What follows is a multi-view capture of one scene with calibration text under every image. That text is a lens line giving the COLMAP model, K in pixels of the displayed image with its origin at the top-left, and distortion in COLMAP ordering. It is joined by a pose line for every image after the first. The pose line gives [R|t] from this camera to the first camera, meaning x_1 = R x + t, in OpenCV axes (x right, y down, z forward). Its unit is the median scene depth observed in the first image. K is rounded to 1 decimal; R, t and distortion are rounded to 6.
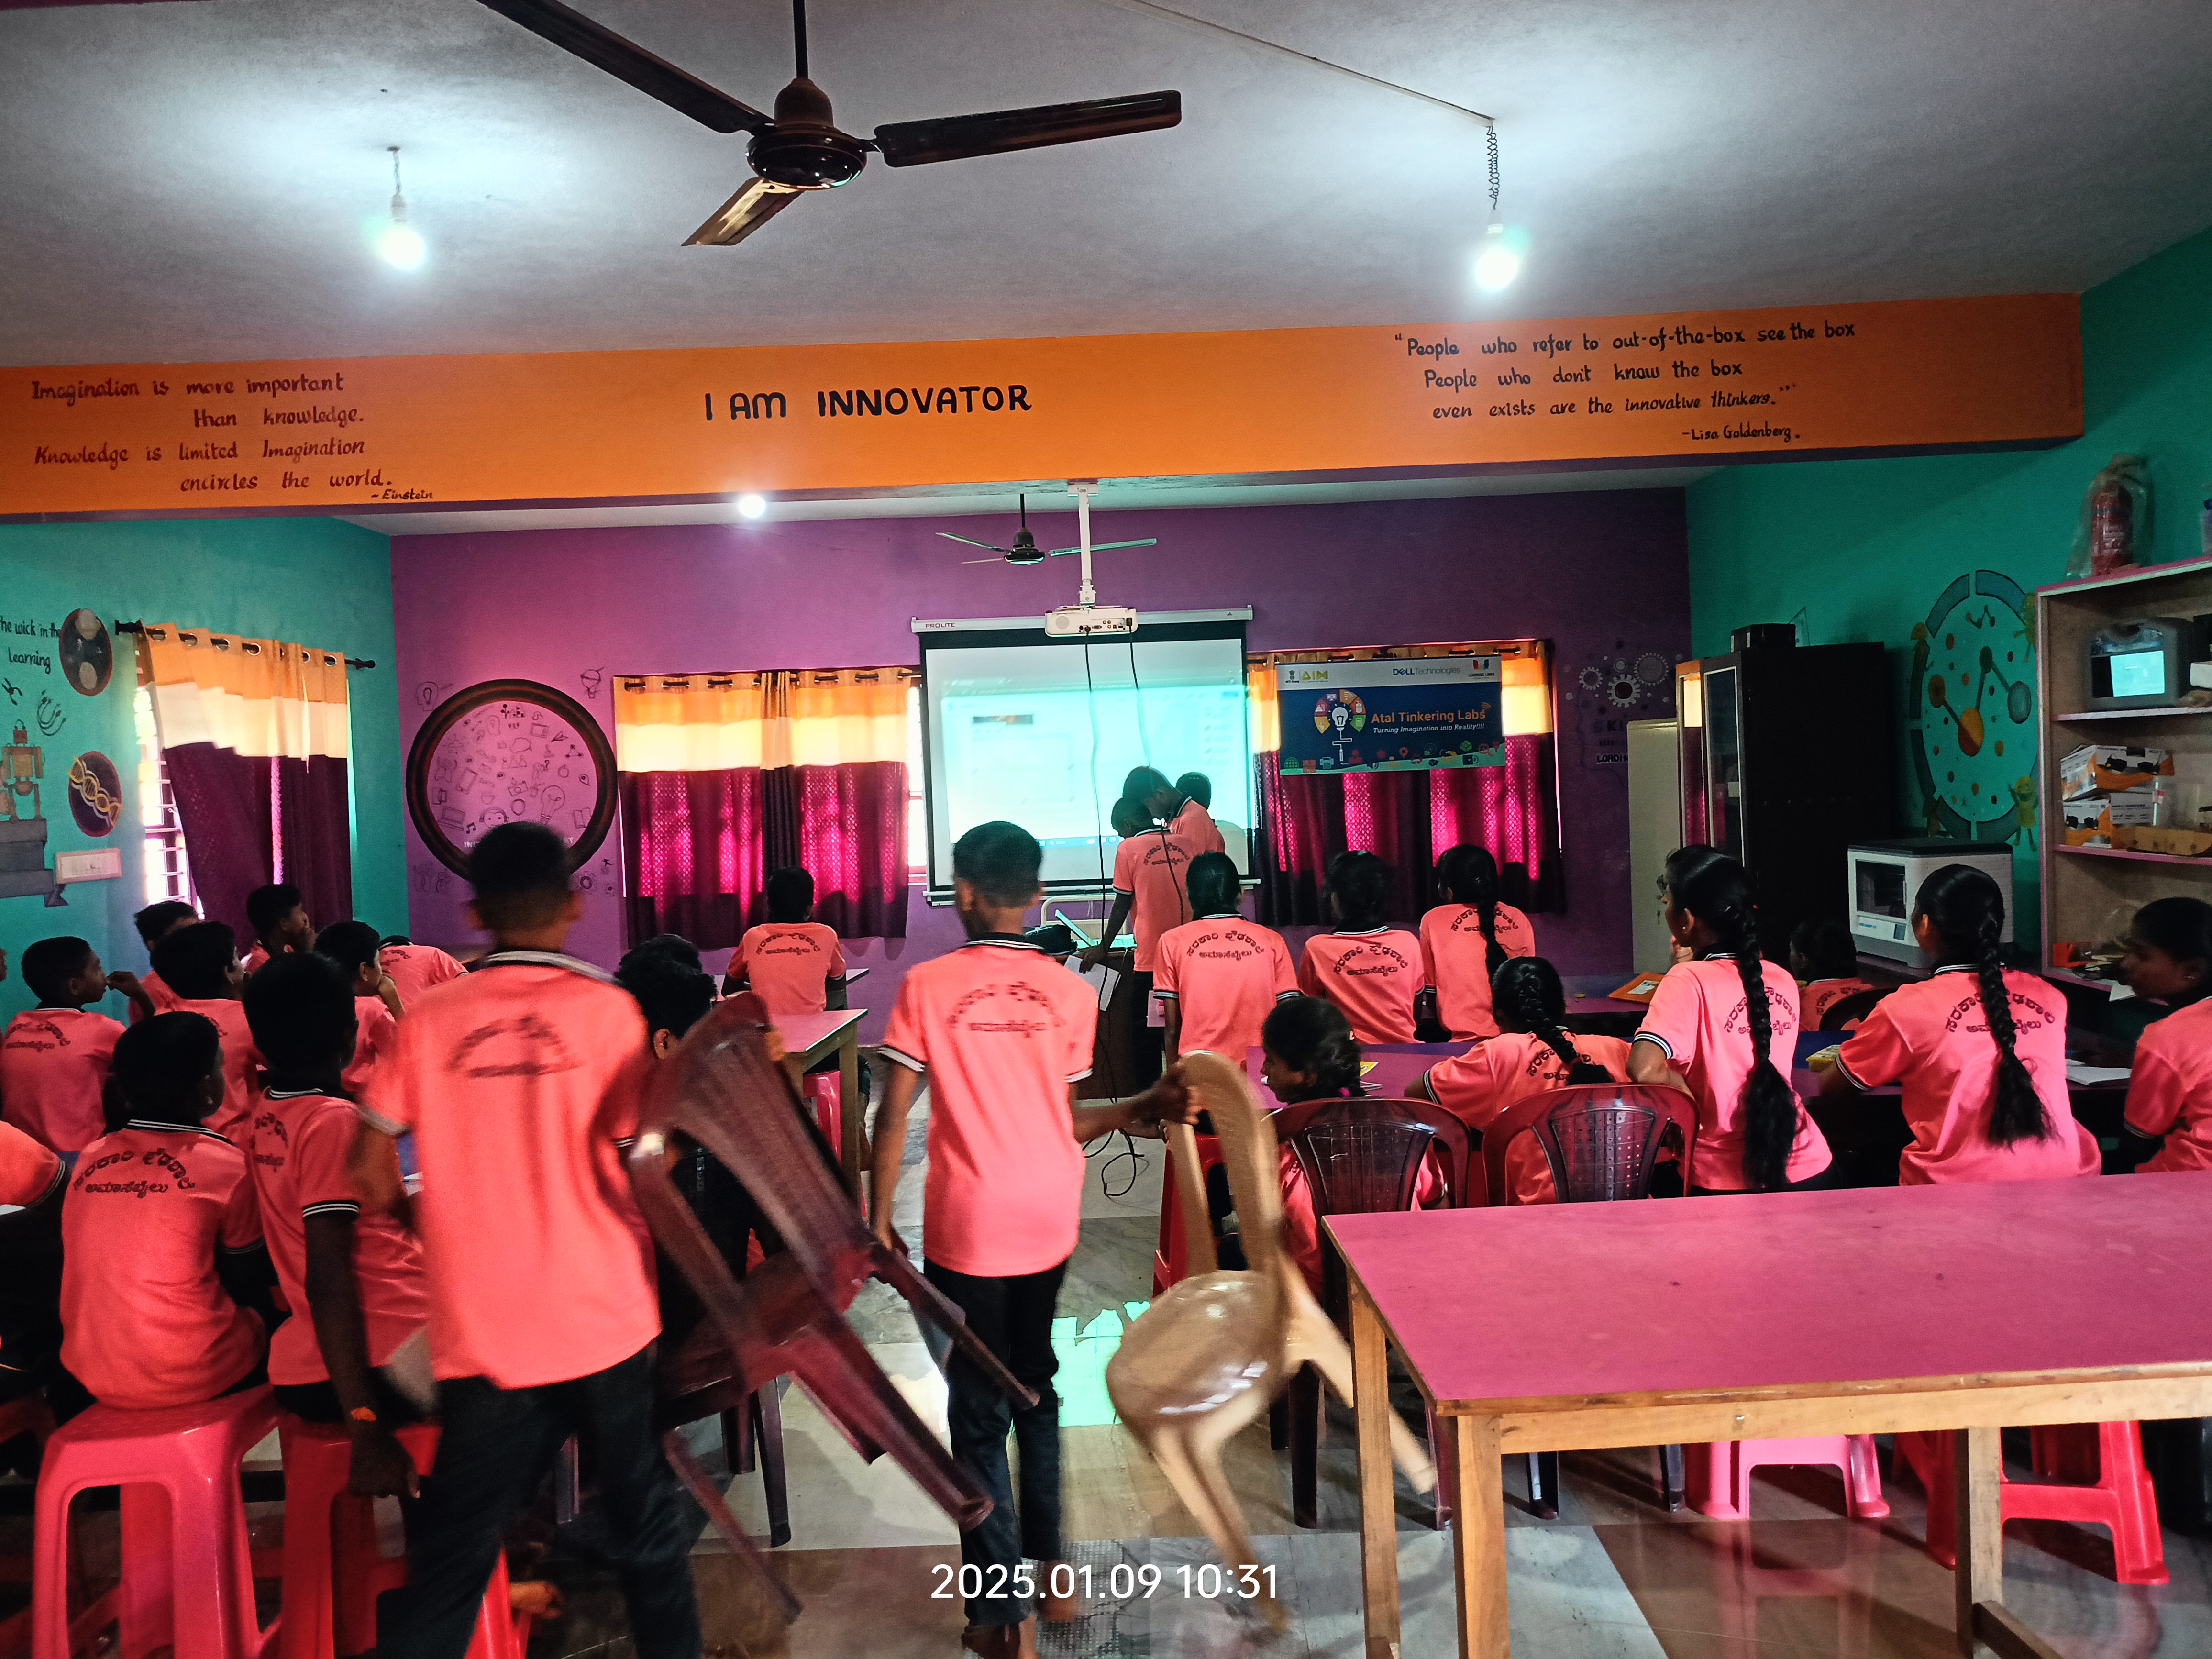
lens RADIAL K [[1633.6, 0, 1106.0], [0, 1633.6, 829.5], [0, 0, 1]] dist [0.043805, -0.056209]
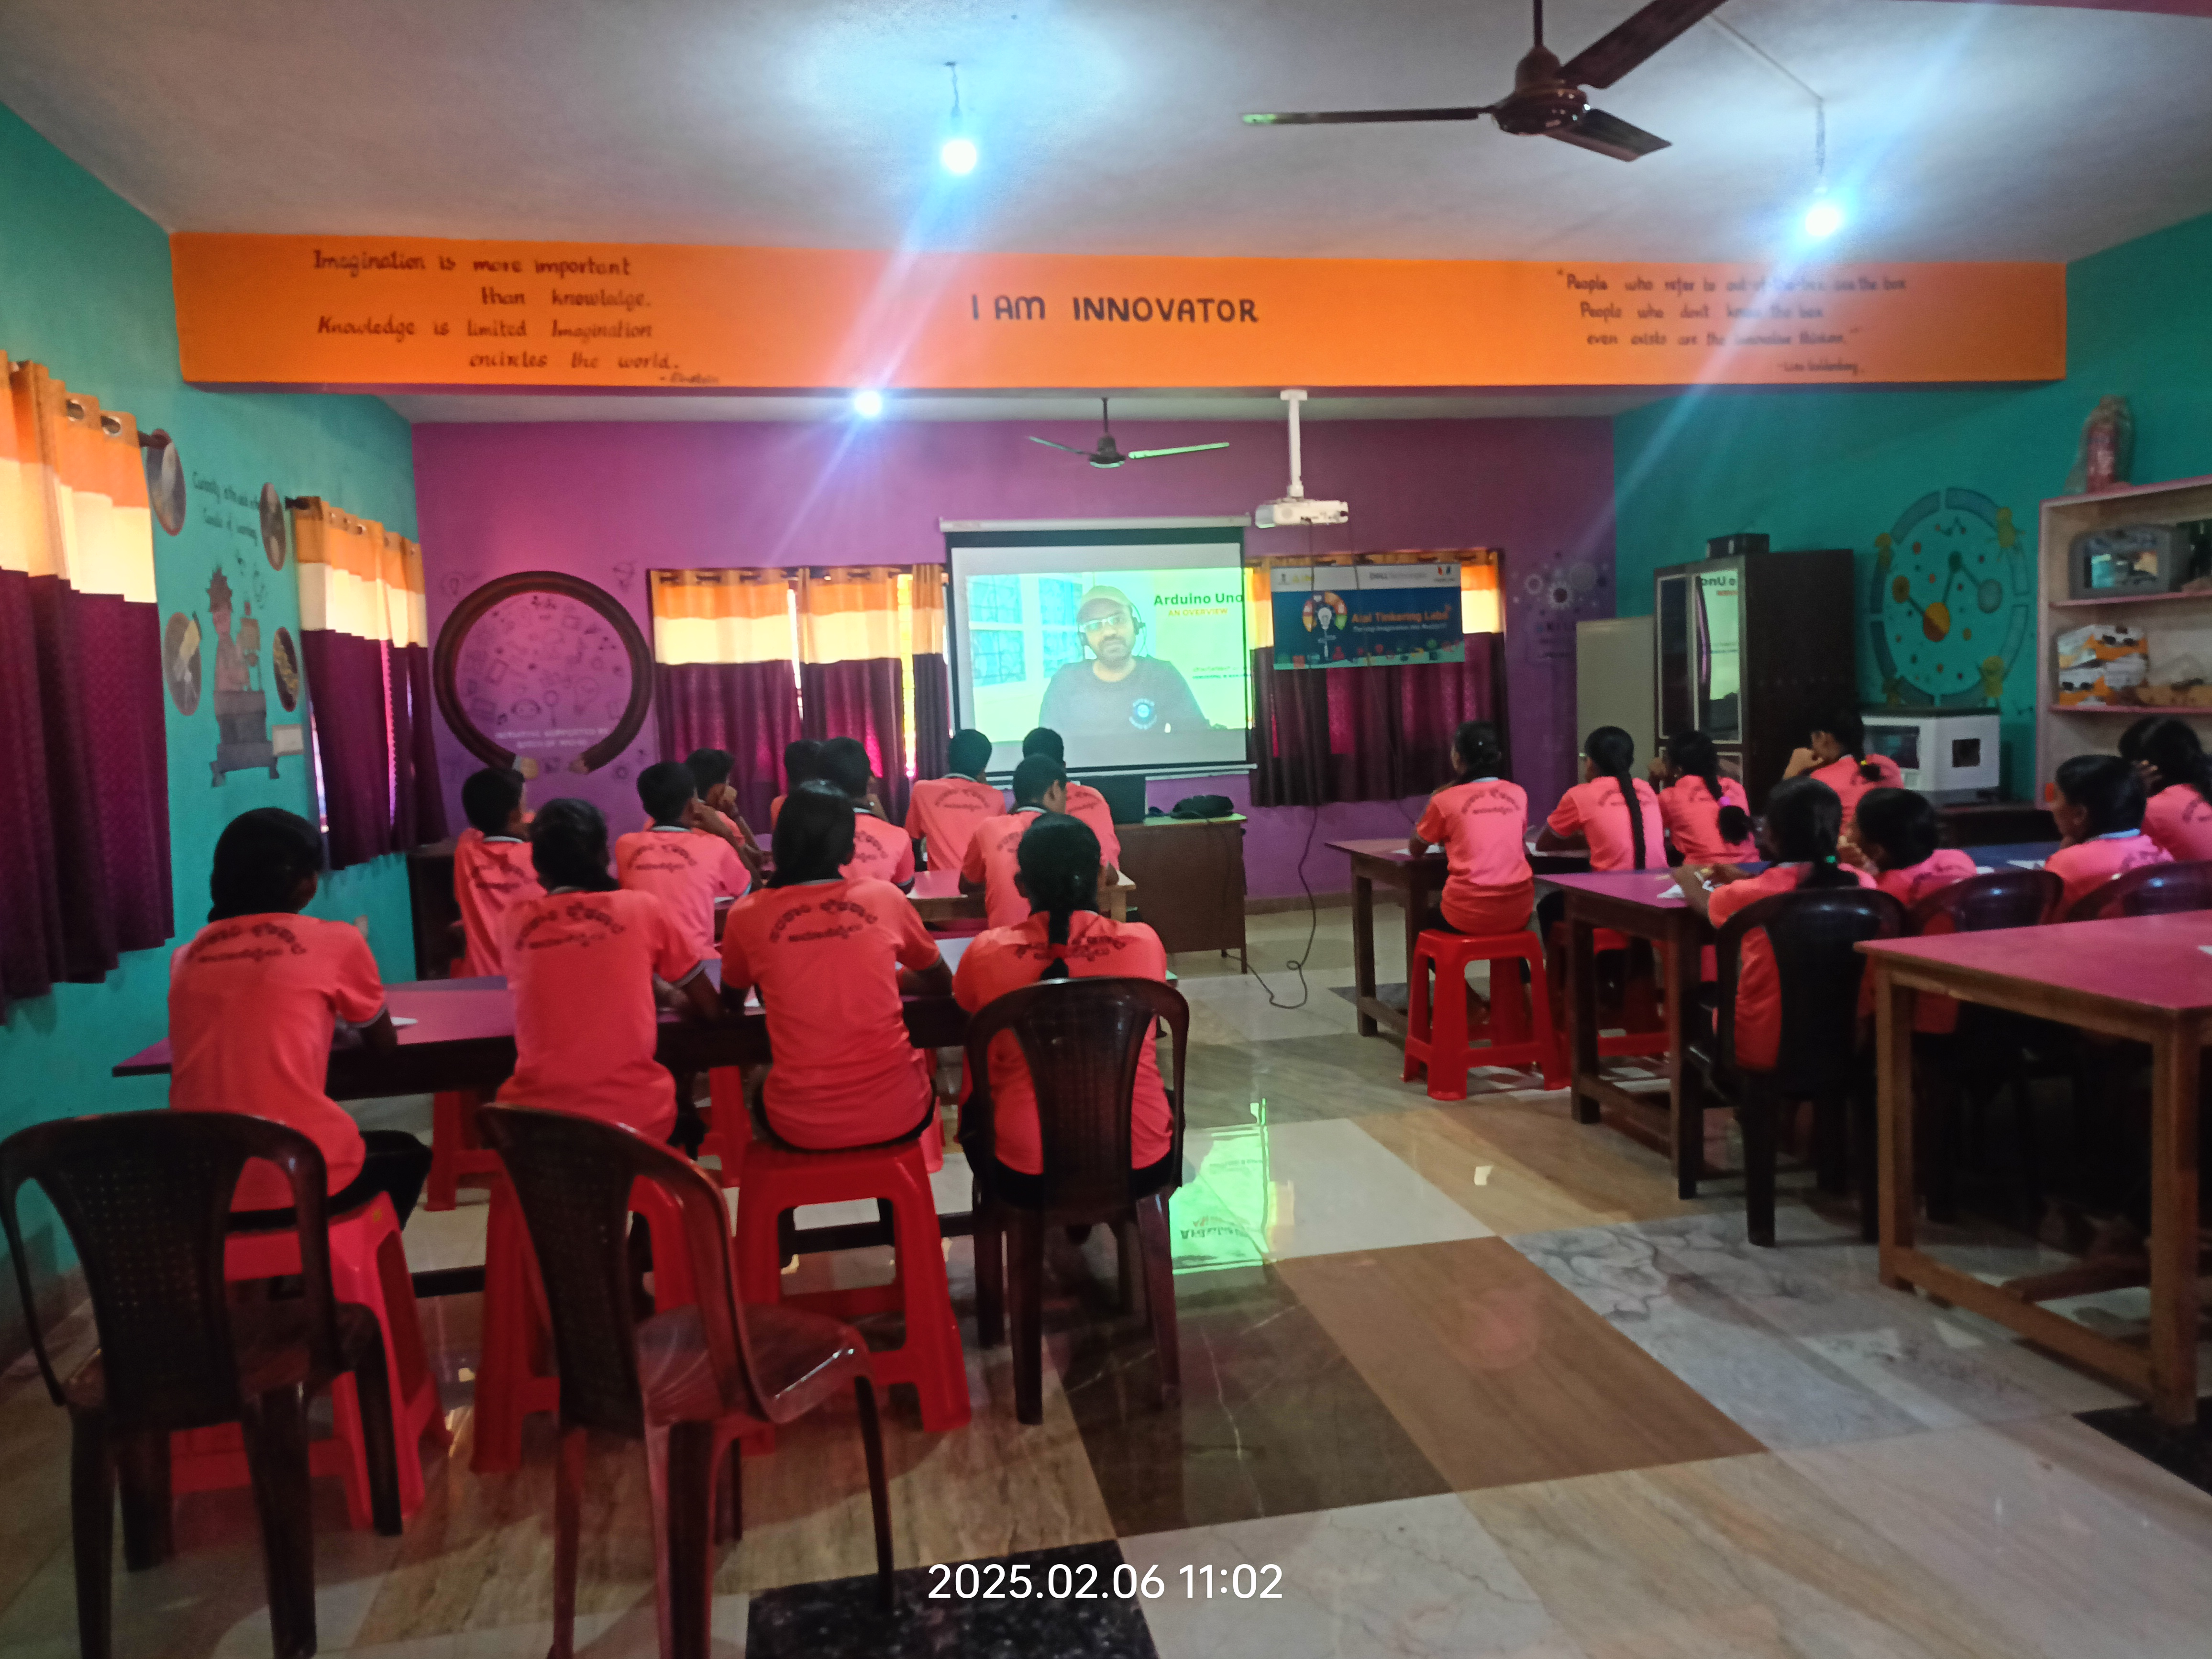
lens RADIAL K [[1633.6, 0, 1106.0], [0, 1633.6, 829.5], [0, 0, 1]] dist [0.043805, -0.056209]
pose [[0.980356, -0.016782, 0.196521, -0.328297], [0.008108, 0.998961, 0.044857, 0.035690], [-0.197070, -0.042382, 0.979473, -0.086063]]
